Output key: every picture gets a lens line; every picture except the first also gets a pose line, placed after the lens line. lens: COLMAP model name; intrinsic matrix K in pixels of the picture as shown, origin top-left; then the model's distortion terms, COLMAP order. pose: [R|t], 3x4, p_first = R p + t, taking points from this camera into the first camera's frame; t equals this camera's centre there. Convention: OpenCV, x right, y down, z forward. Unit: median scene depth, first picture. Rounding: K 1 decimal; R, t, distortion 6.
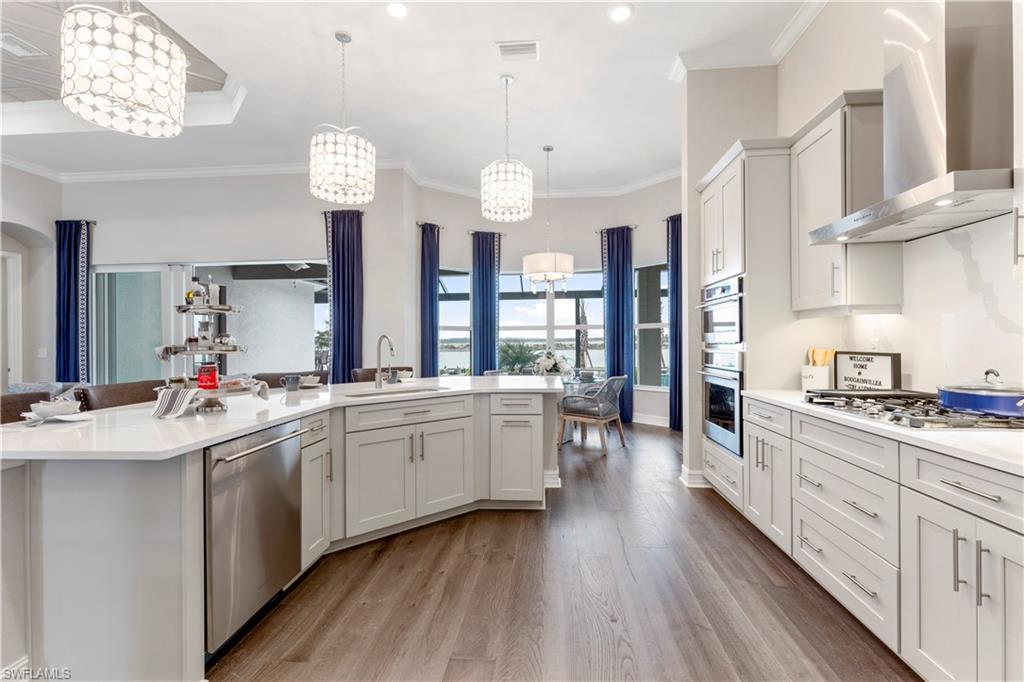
lens RADIAL K [[468.8, 0, 513.8], [0, 468.8, 344.4], [0, 0, 1]] dist [-0.003380, -0.000644]
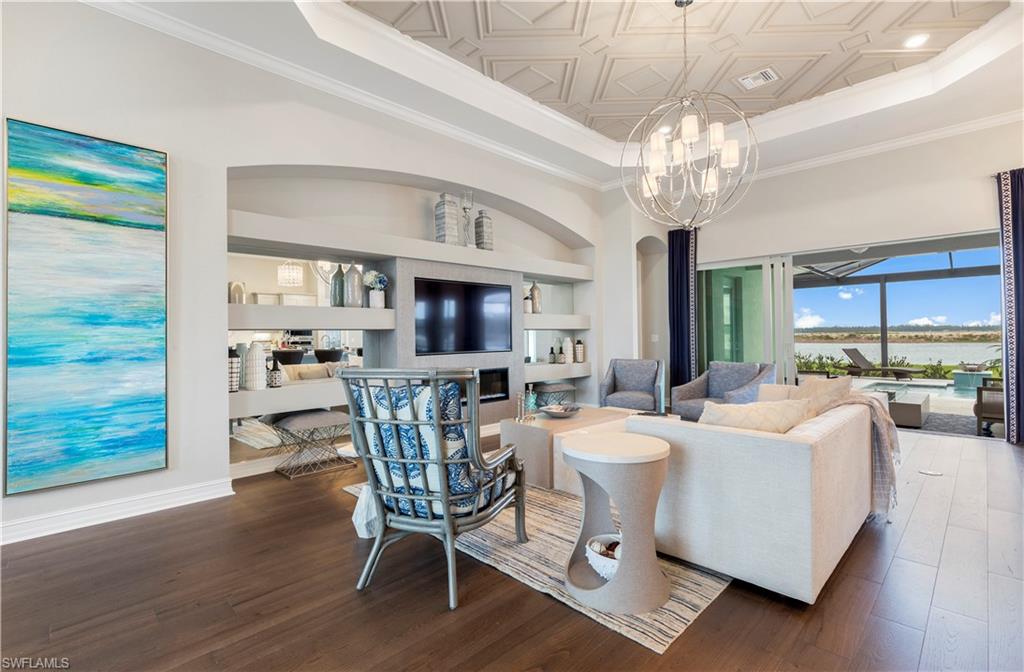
lens RADIAL K [[466.2, 0, 518.5], [0, 466.2, 325.2], [0, 0, 1]] dist [0.002778, 0.000303]
pose [[0.764710, -0.012722, -0.644249, -0.502487], [0.000081, 0.999807, -0.019647, 0.006424], [0.644375, 0.014972, 0.764563, -0.182827]]
